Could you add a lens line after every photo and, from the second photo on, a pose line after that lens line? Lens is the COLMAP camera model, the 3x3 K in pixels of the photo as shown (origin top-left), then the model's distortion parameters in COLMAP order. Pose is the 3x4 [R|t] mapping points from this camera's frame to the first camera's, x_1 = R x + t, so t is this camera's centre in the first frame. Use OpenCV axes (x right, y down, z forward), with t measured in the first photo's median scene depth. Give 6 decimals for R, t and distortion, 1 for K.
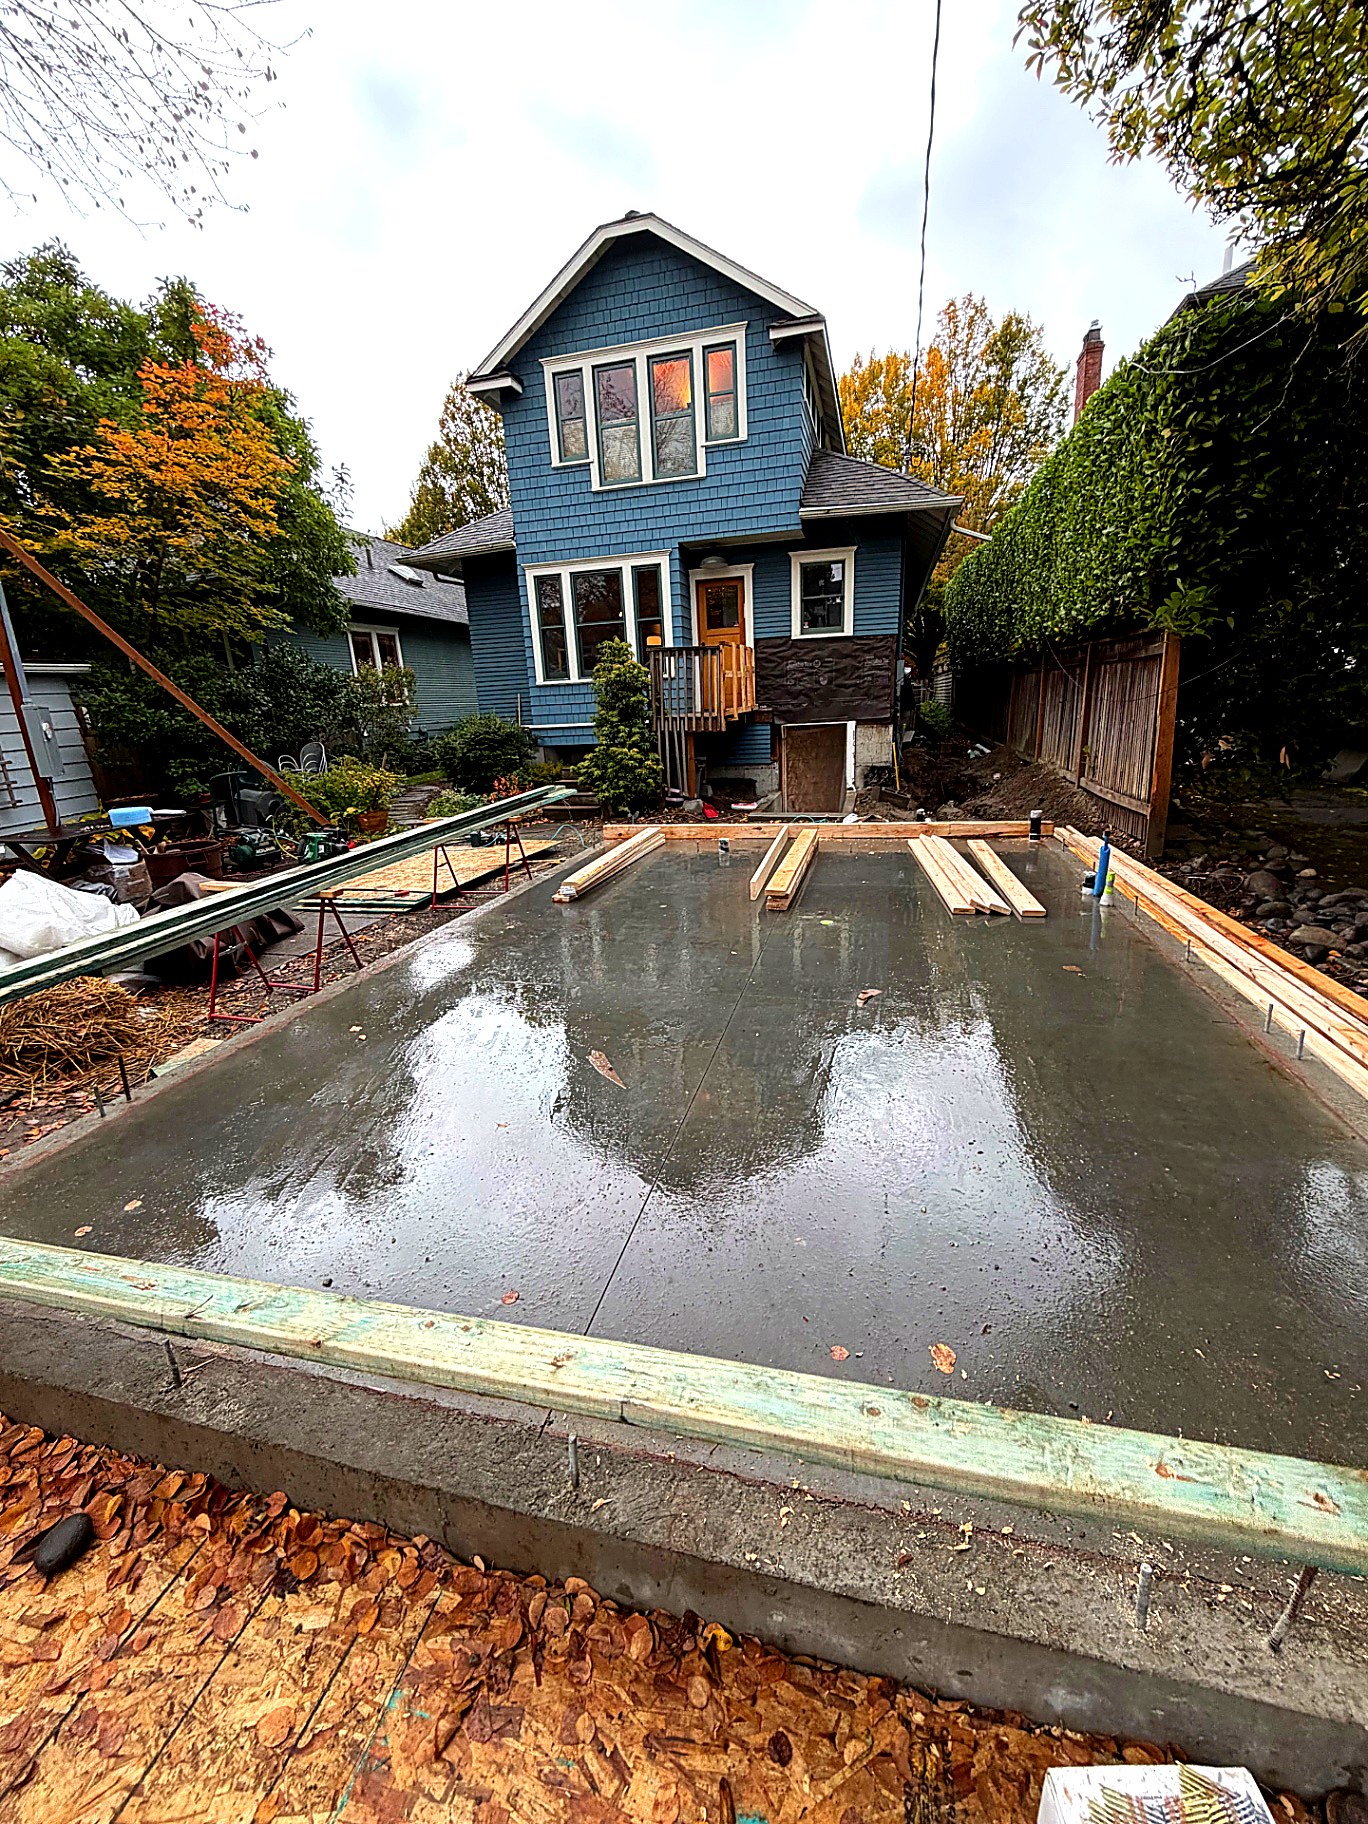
lens RADIAL K [[722.4, 0, 684.0], [0, 722.4, 912.0], [0, 0, 1]] dist [-0.009760, -0.000167]
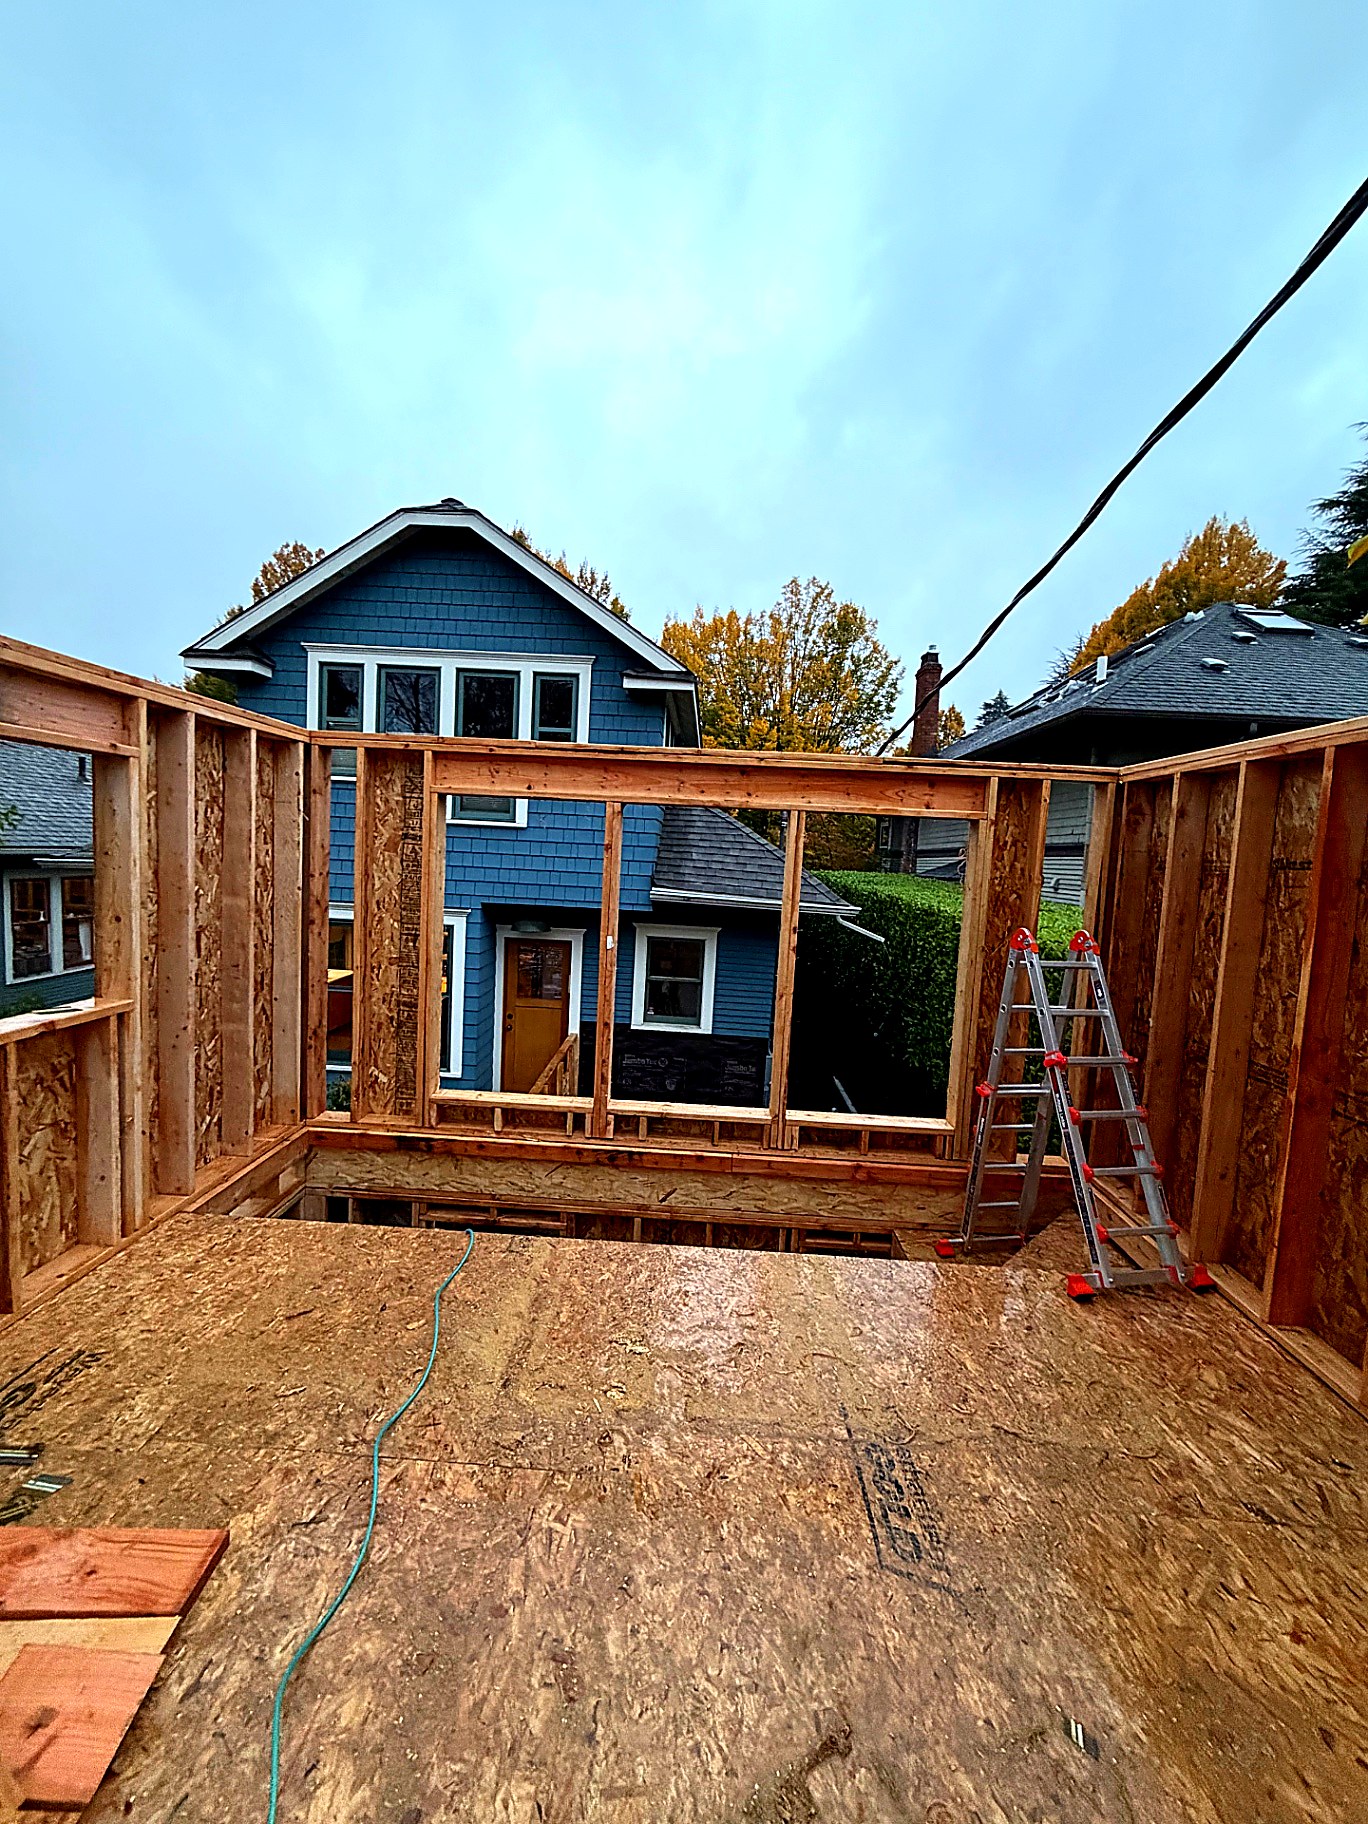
lens RADIAL K [[735.0, 0, 684.0], [0, 735.0, 912.0], [0, 0, 1]] dist [0.000484, -0.000174]
pose [[0.970258, 0.078662, 0.228935, 0.020779], [-0.030418, 0.977852, -0.207075, -0.361295], [-0.240154, 0.193952, 0.951162, 0.260186]]
